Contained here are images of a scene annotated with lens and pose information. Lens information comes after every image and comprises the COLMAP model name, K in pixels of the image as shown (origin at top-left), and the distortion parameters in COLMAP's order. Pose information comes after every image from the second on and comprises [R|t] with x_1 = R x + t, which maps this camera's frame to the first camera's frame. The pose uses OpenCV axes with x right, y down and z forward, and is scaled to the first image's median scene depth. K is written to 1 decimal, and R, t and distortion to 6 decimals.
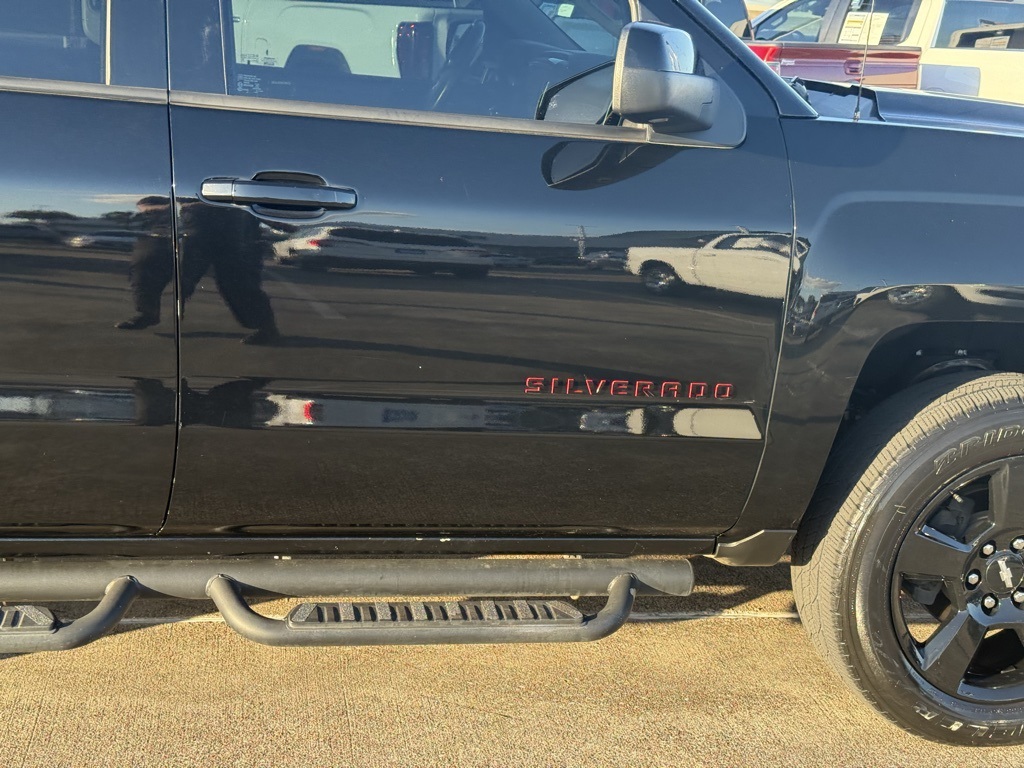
lens RADIAL K [[1332.4, 0, 512.0], [0, 1332.4, 384.0], [0, 0, 1]] dist [0.169175, 0.016135]
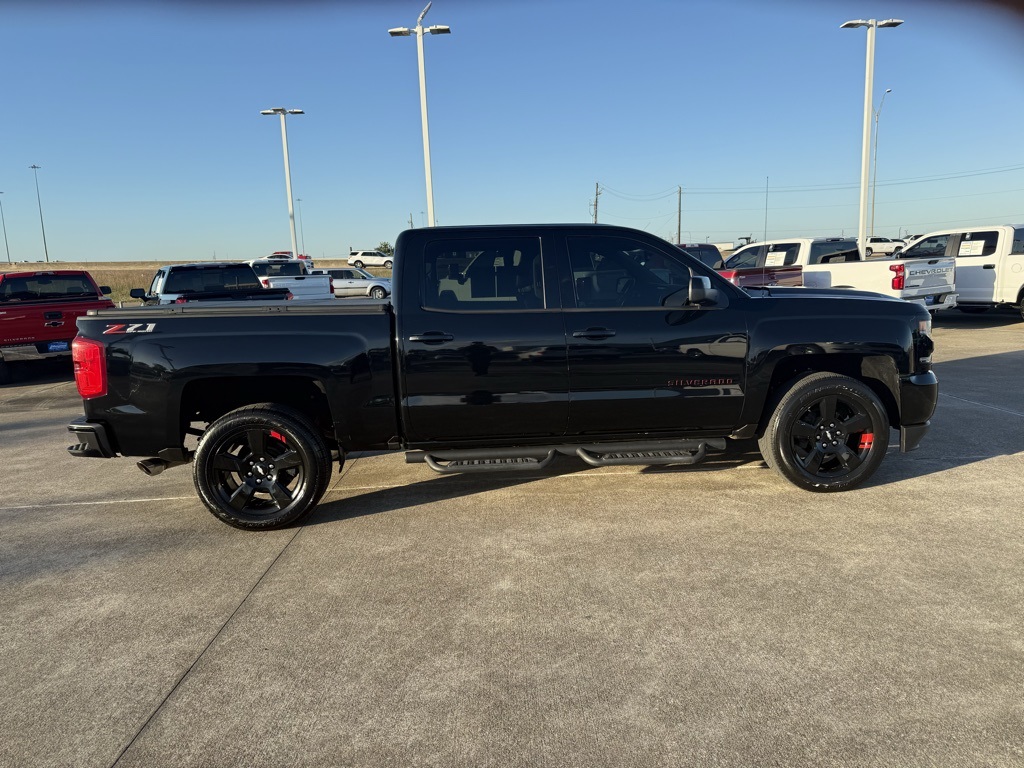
lens RADIAL K [[715.8, 0, 504.8], [0, 715.8, 382.2], [0, 0, 1]] dist [0.061613, -0.001613]
pose [[0.987442, -0.083374, -0.134192, -0.137295], [0.068259, 0.991185, -0.113549, 0.156955], [0.142476, 0.102963, 0.984428, -0.749176]]
